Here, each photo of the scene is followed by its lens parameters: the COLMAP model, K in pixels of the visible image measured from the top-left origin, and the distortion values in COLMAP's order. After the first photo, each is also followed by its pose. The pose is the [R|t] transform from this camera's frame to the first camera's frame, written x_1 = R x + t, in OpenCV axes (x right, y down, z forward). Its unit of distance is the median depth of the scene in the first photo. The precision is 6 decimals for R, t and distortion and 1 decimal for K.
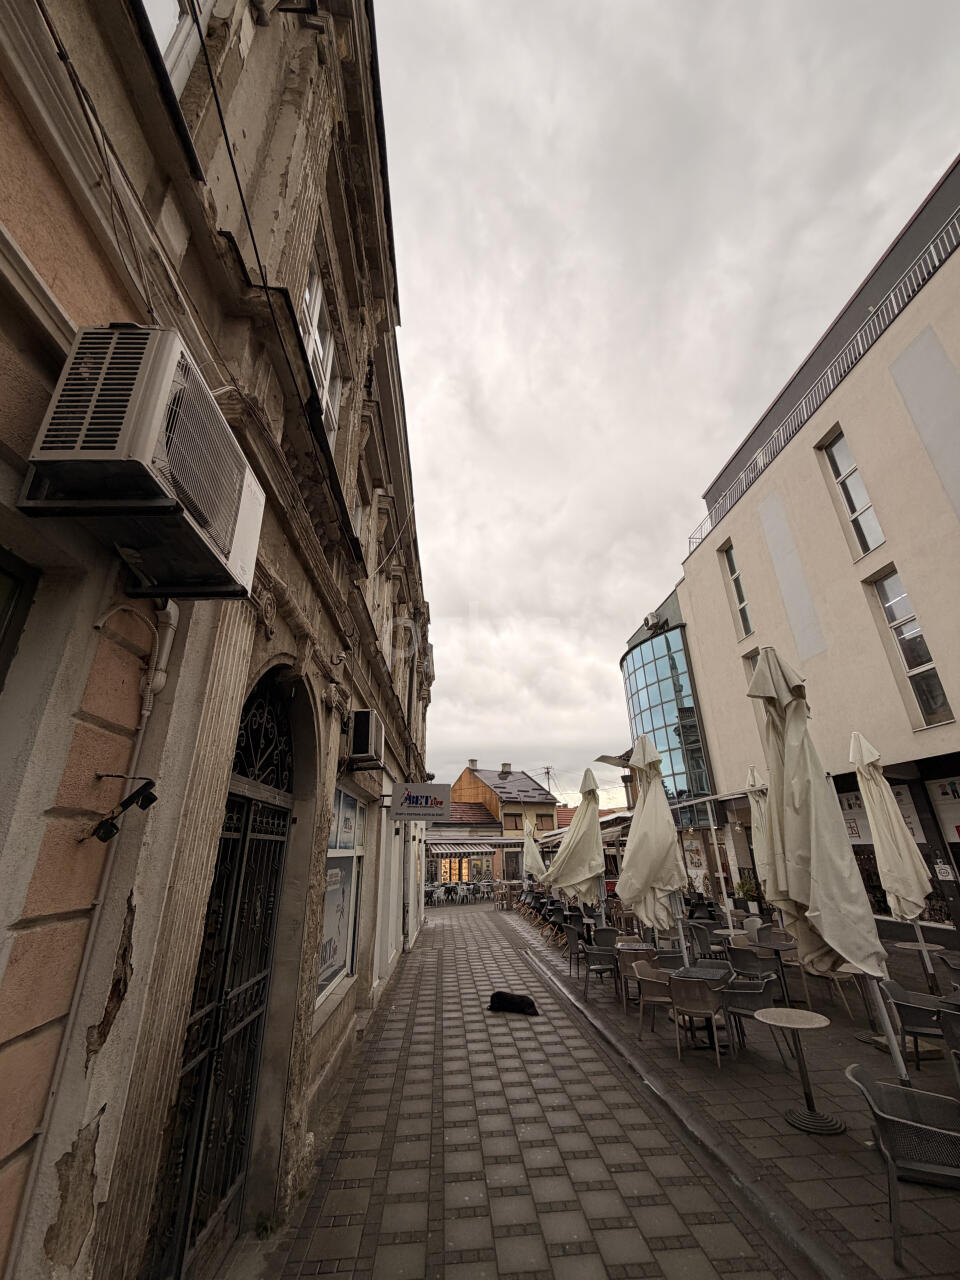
lens RADIAL K [[511.5, 0, 479.3], [0, 511.5, 634.4], [0, 0, 1]] dist [0.000156, 0.000093]
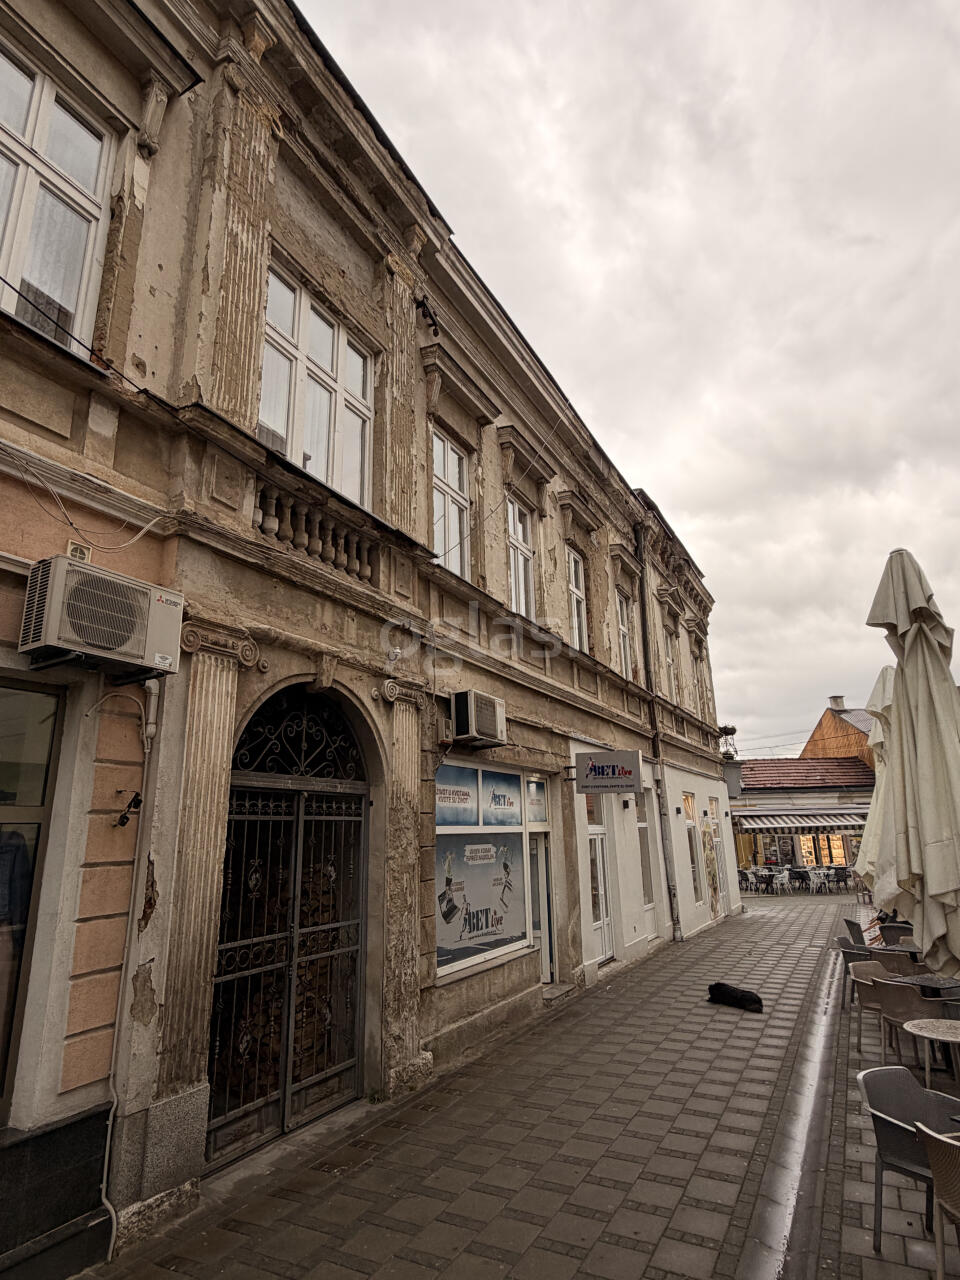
lens RADIAL K [[704.4, 0, 480.0], [0, 704.4, 640.0], [0, 0, 1]] dist [0.000328, 0.000826]
pose [[0.849146, -0.139986, -0.509269, 0.814329], [0.211564, 0.973650, 0.085125, -0.088776], [0.483933, -0.180027, 0.856387, -0.199272]]
